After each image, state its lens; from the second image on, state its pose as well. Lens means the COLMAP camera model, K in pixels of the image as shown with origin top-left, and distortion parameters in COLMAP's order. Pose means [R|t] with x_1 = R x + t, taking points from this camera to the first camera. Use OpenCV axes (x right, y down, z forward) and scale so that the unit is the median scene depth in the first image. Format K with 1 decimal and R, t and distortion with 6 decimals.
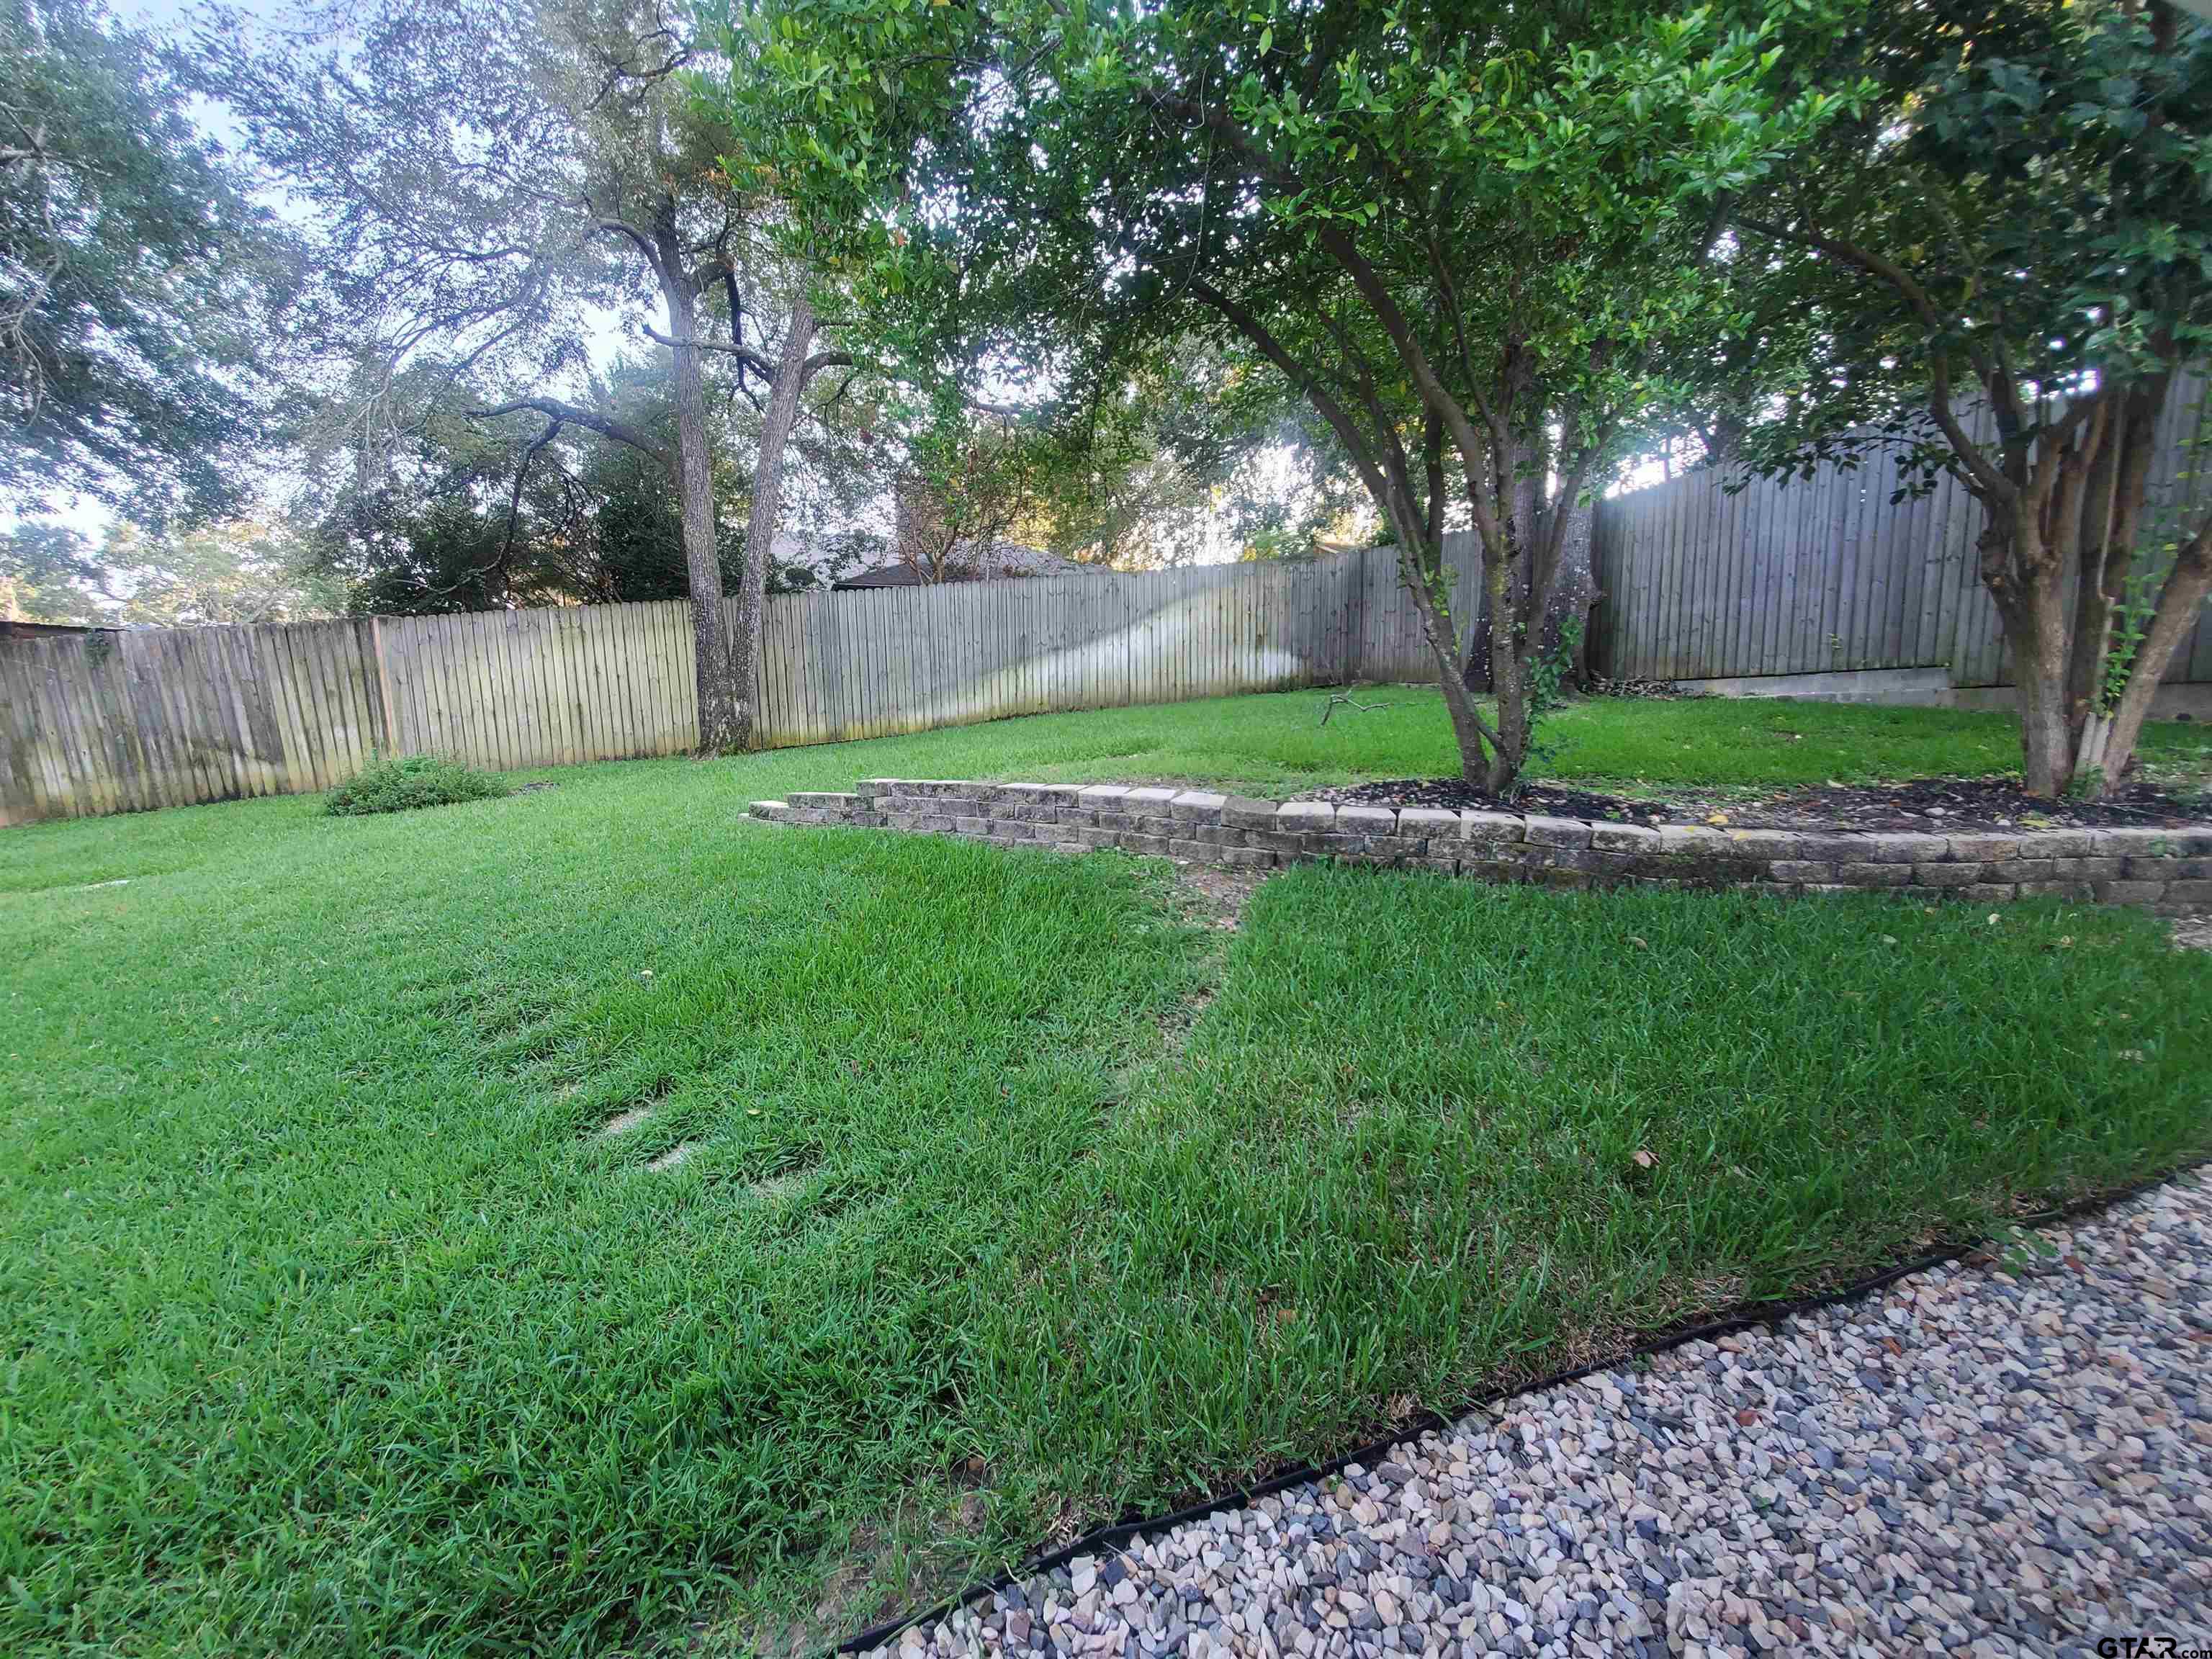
lens RADIAL K [[877.4, 0, 1101.7], [0, 877.4, 837.4], [0, 0, 1]] dist [0.001528, -0.000171]
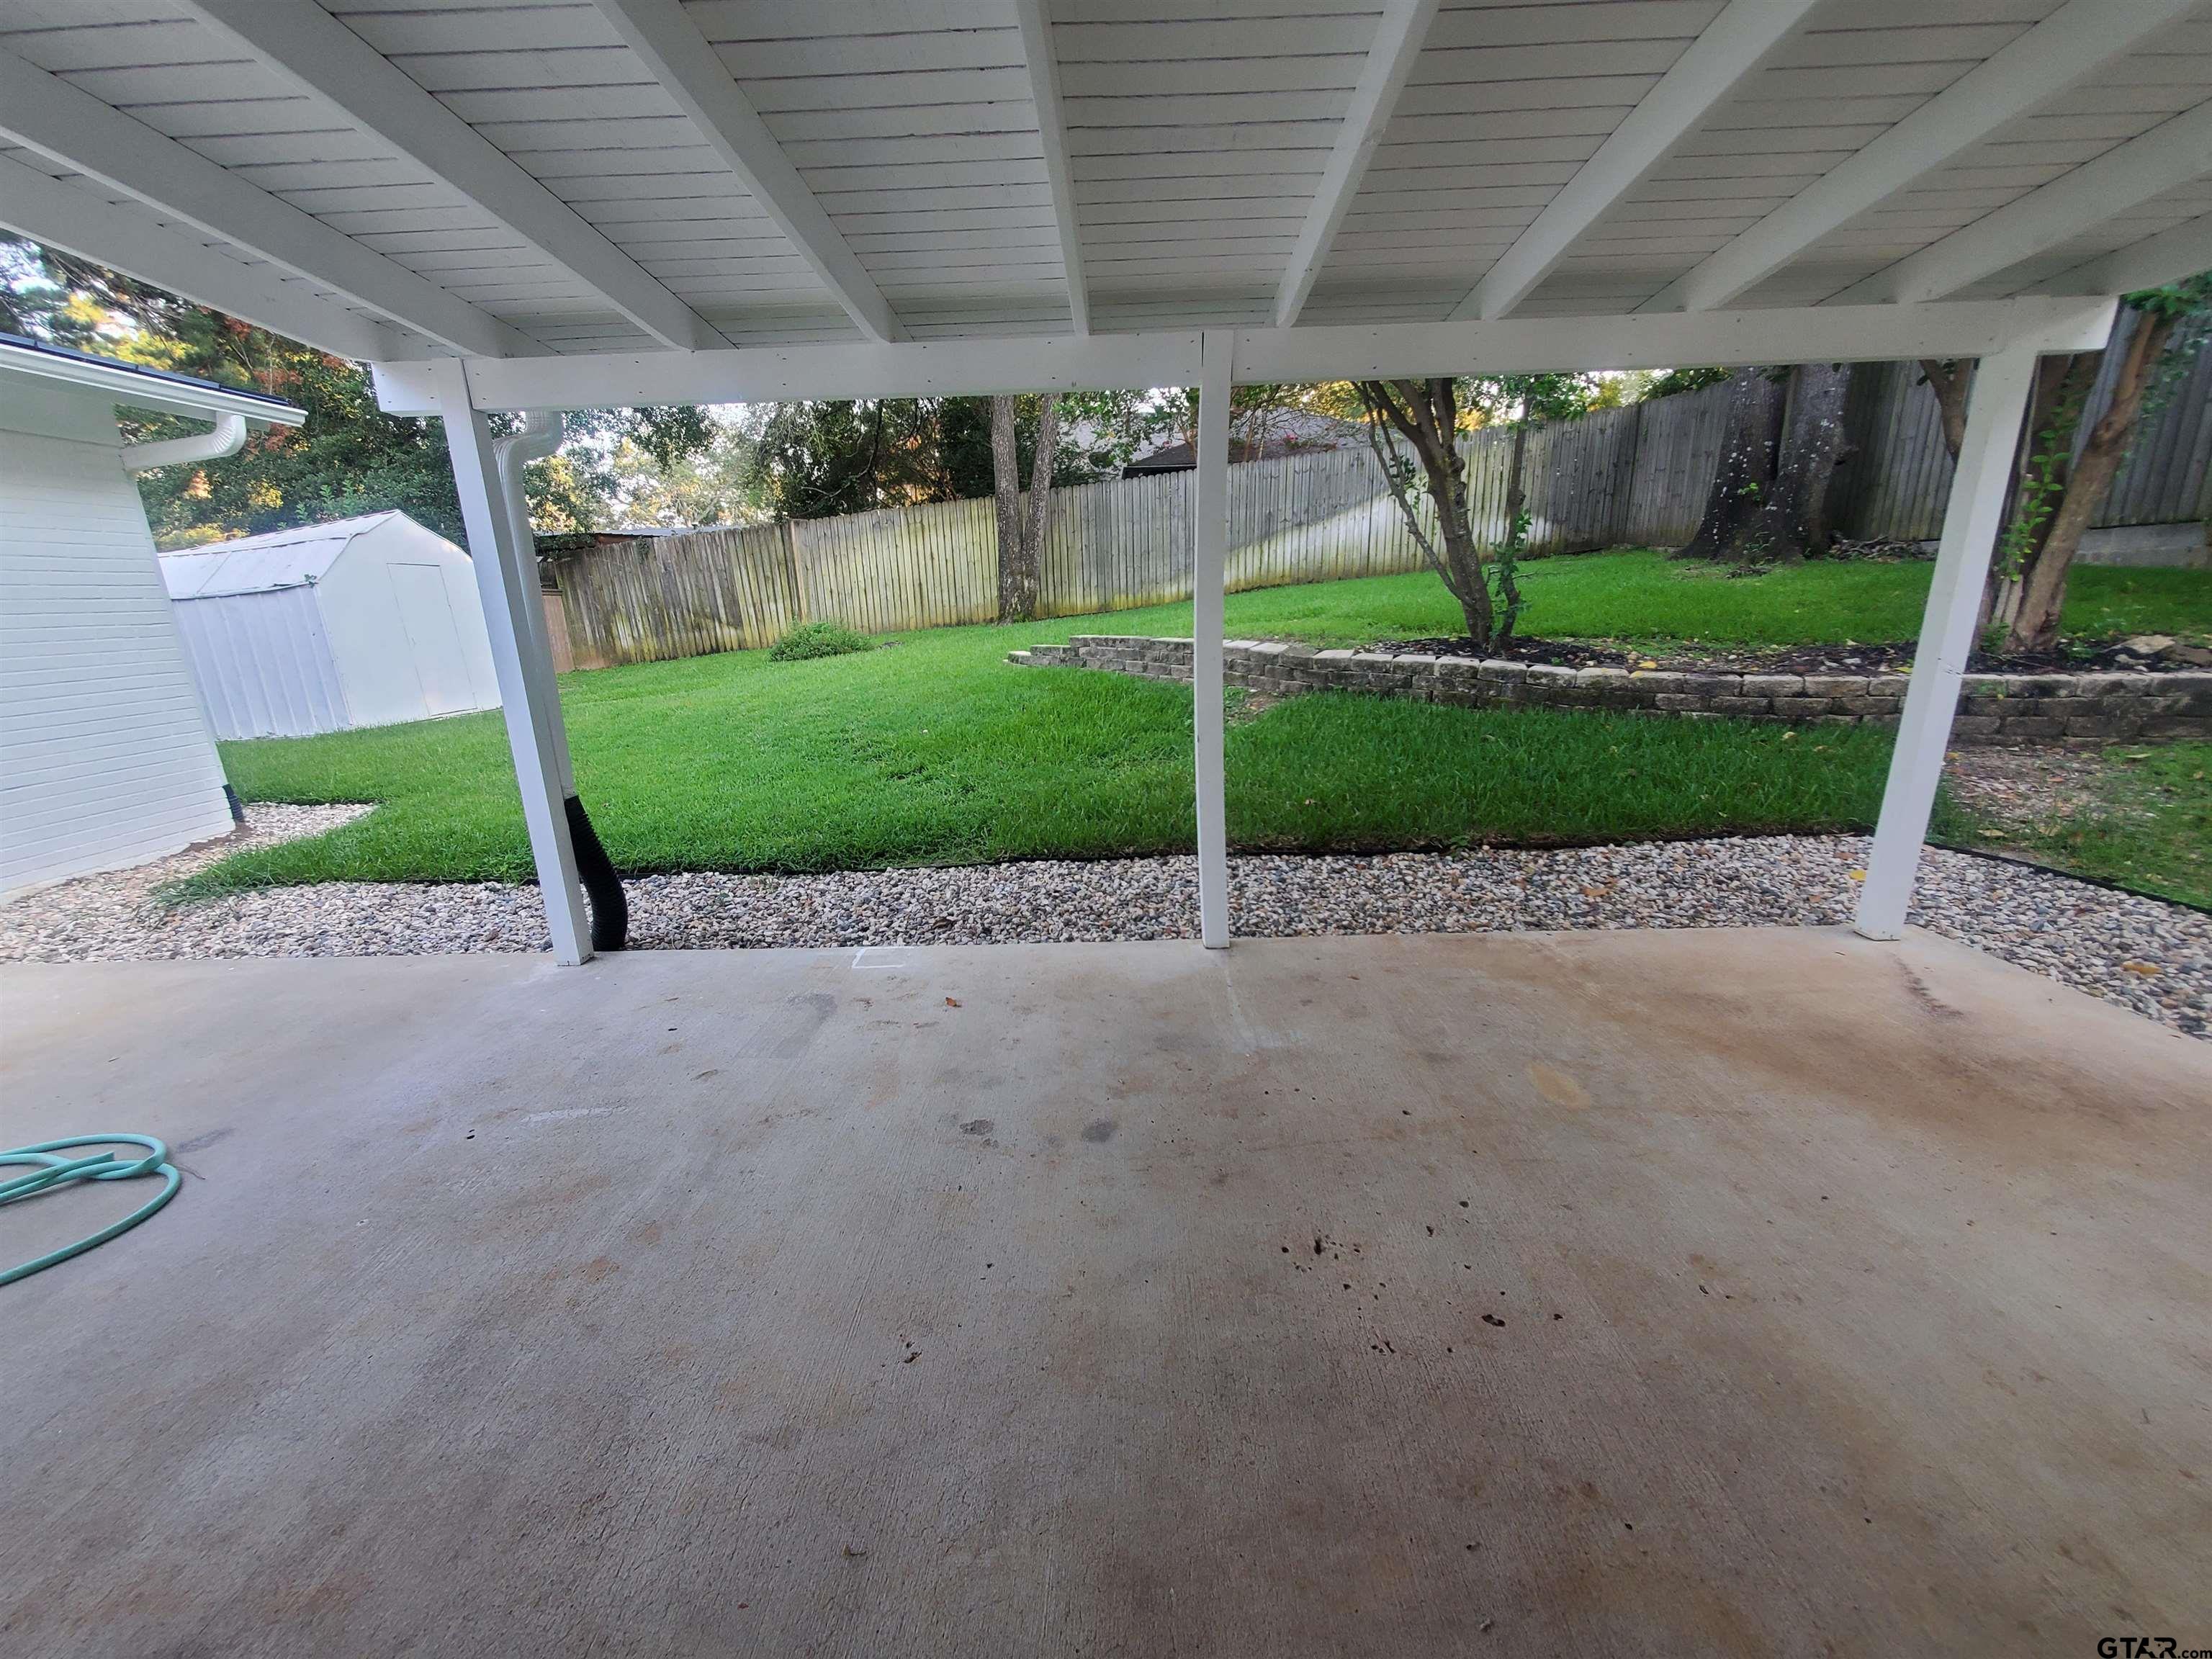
lens RADIAL K [[877.4, 0, 1101.7], [0, 877.4, 837.4], [0, 0, 1]] dist [0.001528, -0.000171]
pose [[0.938706, 0.082238, -0.334766, 0.143794], [-0.034466, 0.988651, 0.146223, 0.025680], [0.342992, -0.125722, 0.930887, -0.194675]]
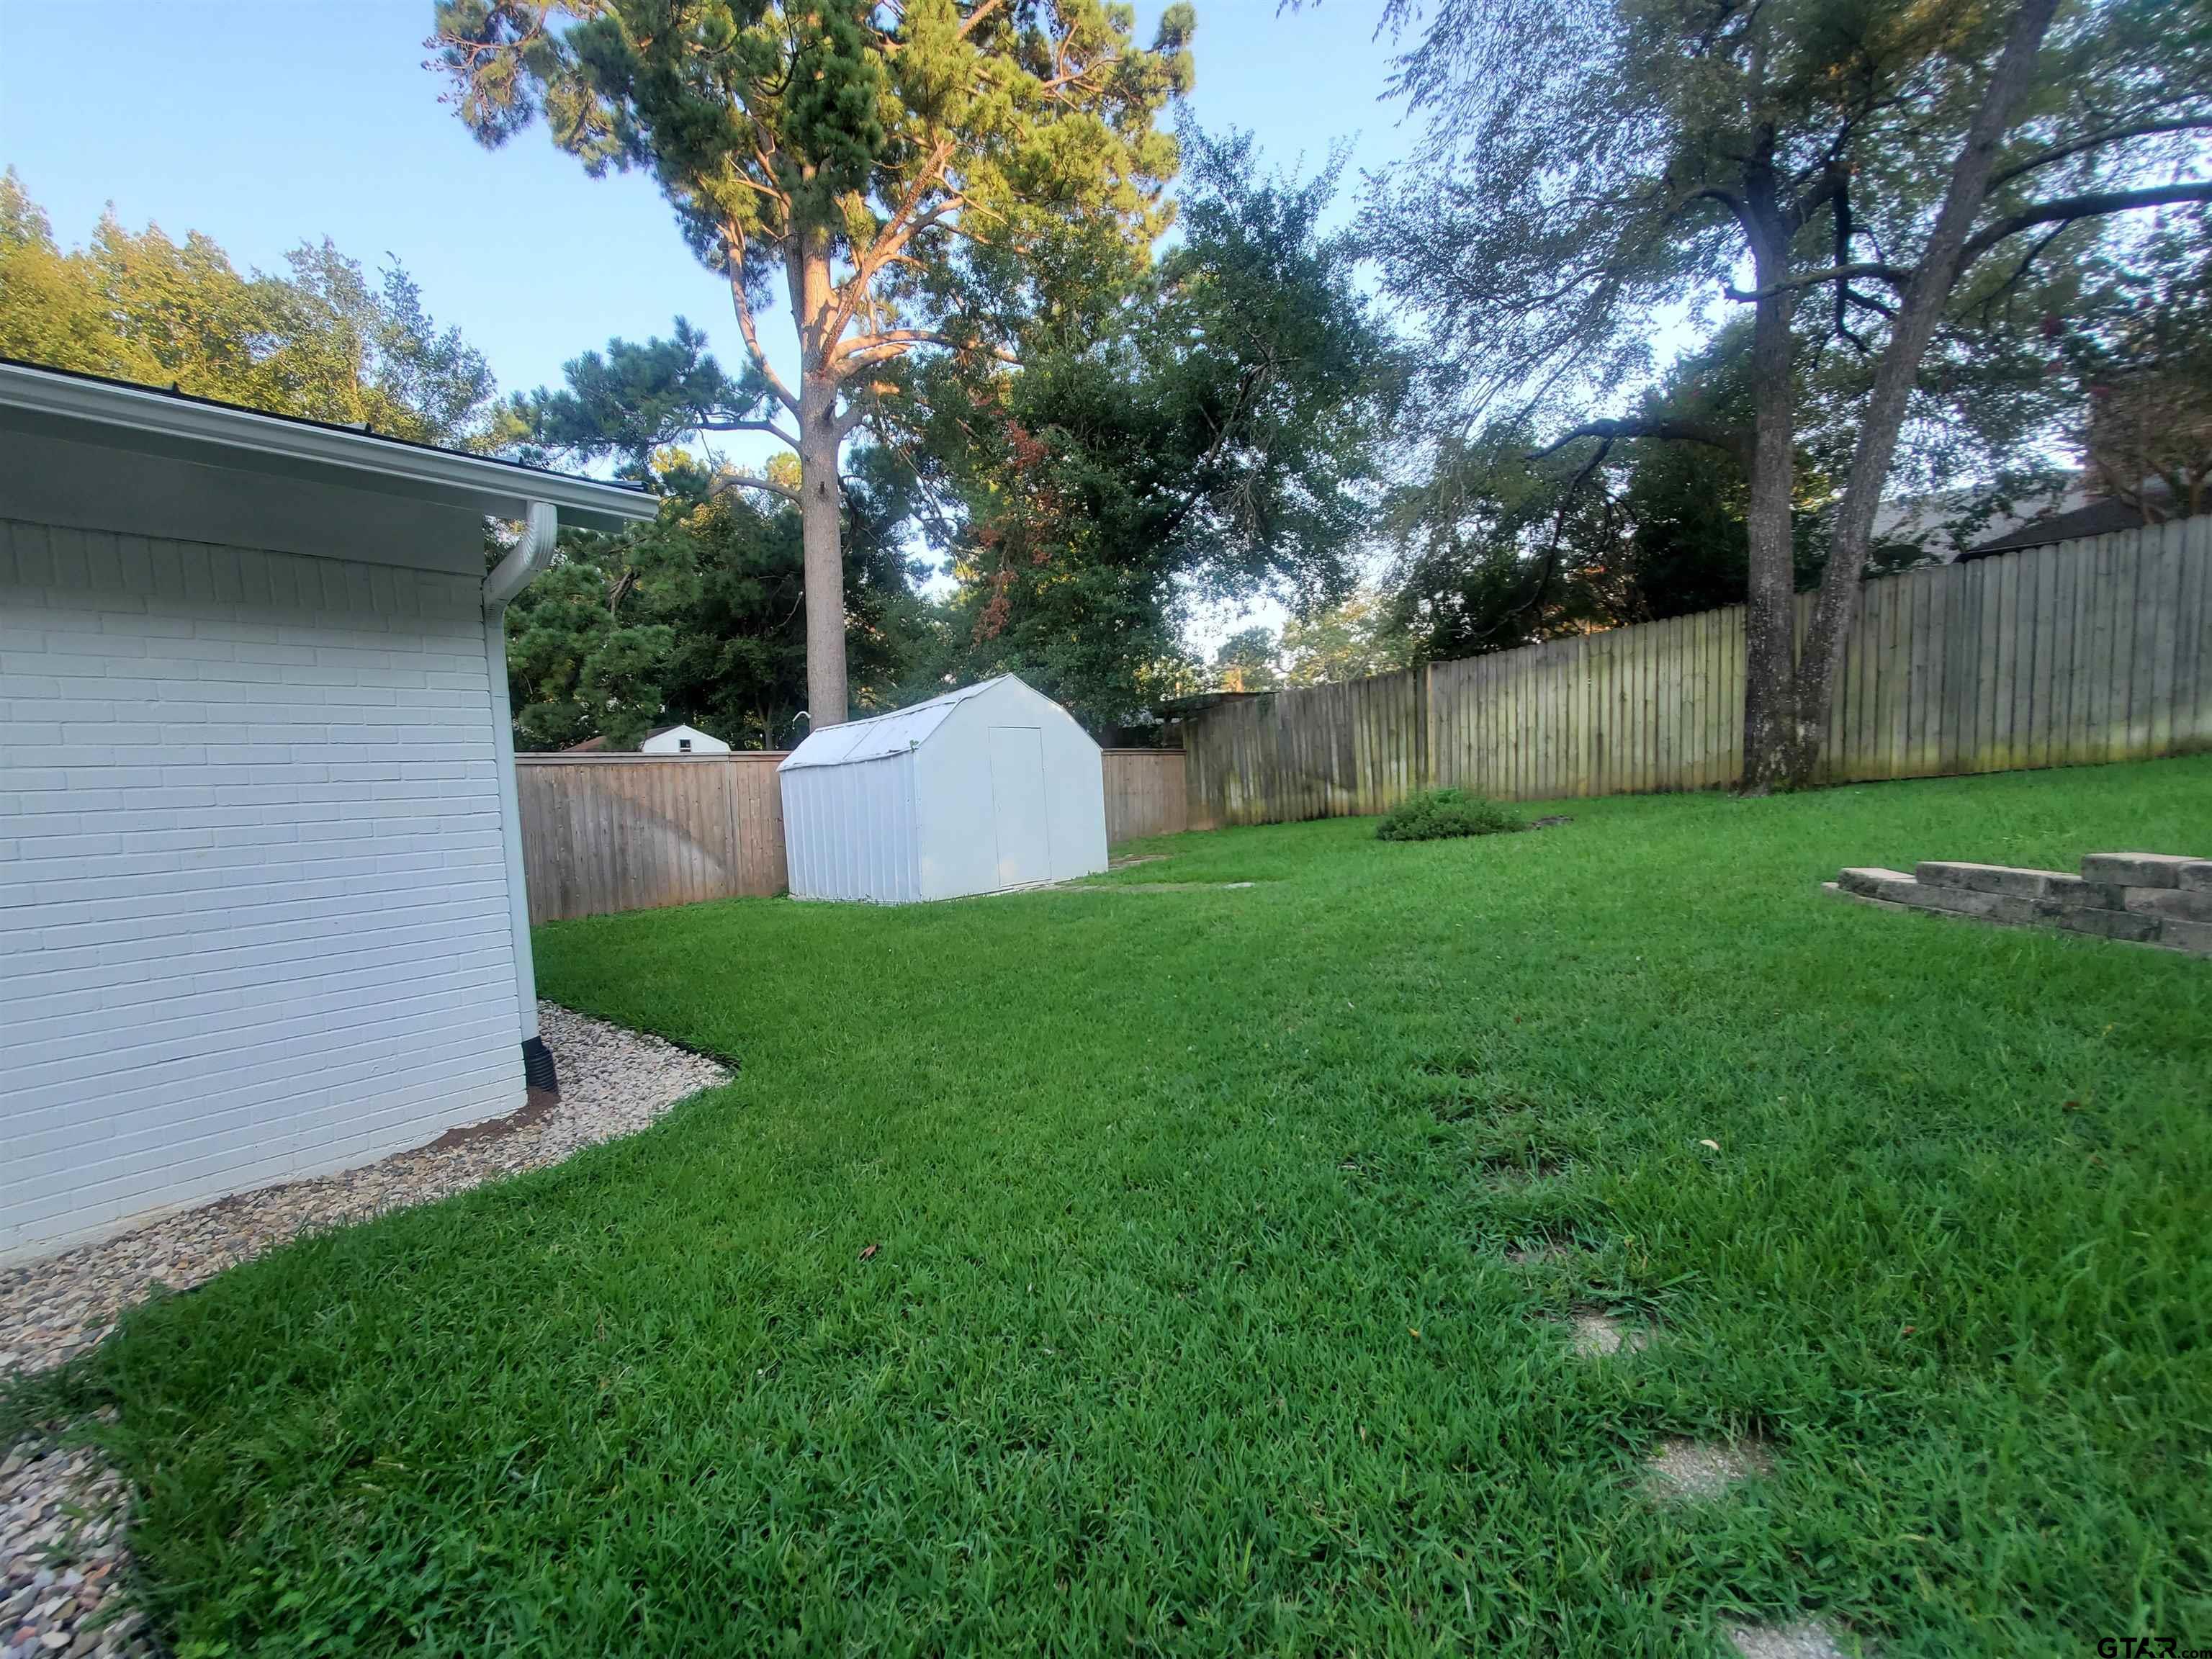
lens RADIAL K [[871.3, 0, 1106.2], [0, 871.3, 845.4], [0, 0, 1]] dist [0.007858, -0.005985]
pose [[0.512756, 0.074255, -0.855317, -0.057923], [-0.091165, 0.995329, 0.031758, -0.014770], [0.853680, 0.061691, 0.517131, 0.071903]]
